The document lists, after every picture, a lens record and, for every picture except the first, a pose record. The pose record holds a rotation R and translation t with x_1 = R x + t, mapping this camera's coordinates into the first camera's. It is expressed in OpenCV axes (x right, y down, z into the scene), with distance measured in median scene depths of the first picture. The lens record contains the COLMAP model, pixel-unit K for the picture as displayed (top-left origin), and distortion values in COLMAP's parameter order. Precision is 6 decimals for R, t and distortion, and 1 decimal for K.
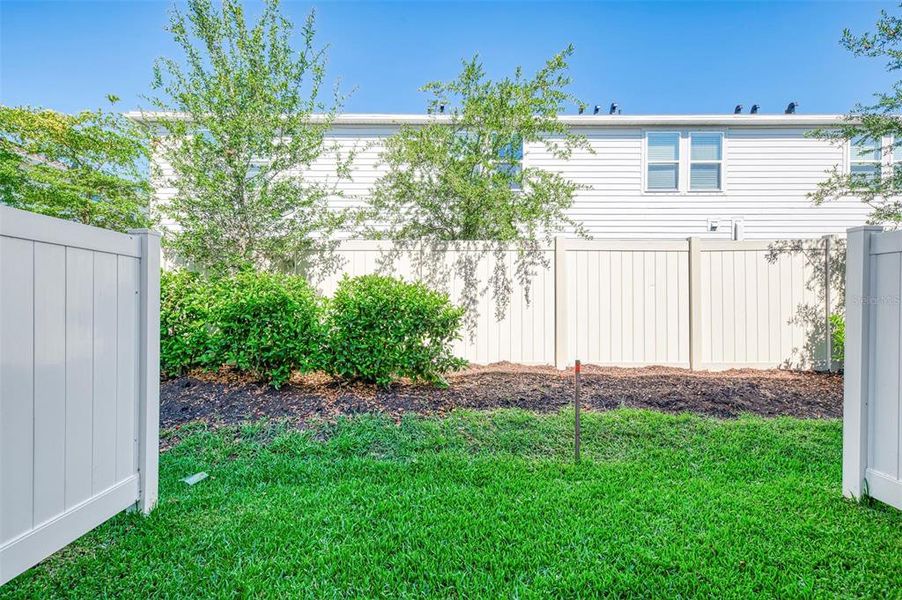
lens RADIAL K [[430.0, 0, 451.9], [0, 430.0, 304.1], [0, 0, 1]] dist [0.009073, 0.001381]
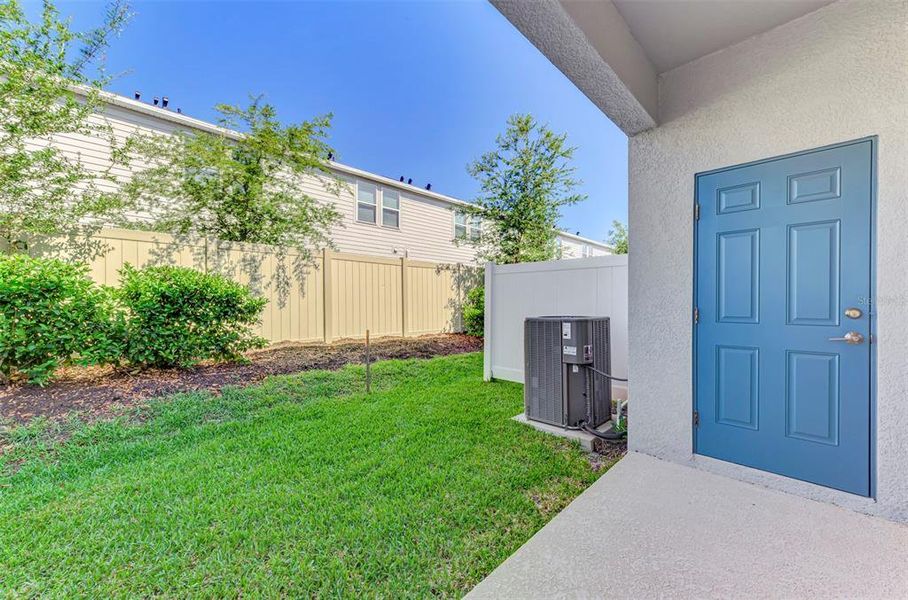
lens RADIAL K [[343.6, 0, 452.7], [0, 343.6, 302.5], [0, 0, 1]] dist [-0.001996, 0.000679]
pose [[0.709755, -0.001227, 0.704448, -0.243448], [0.002944, 0.999995, -0.001224, 0.022349], [-0.704443, 0.002943, 0.709755, -0.074709]]
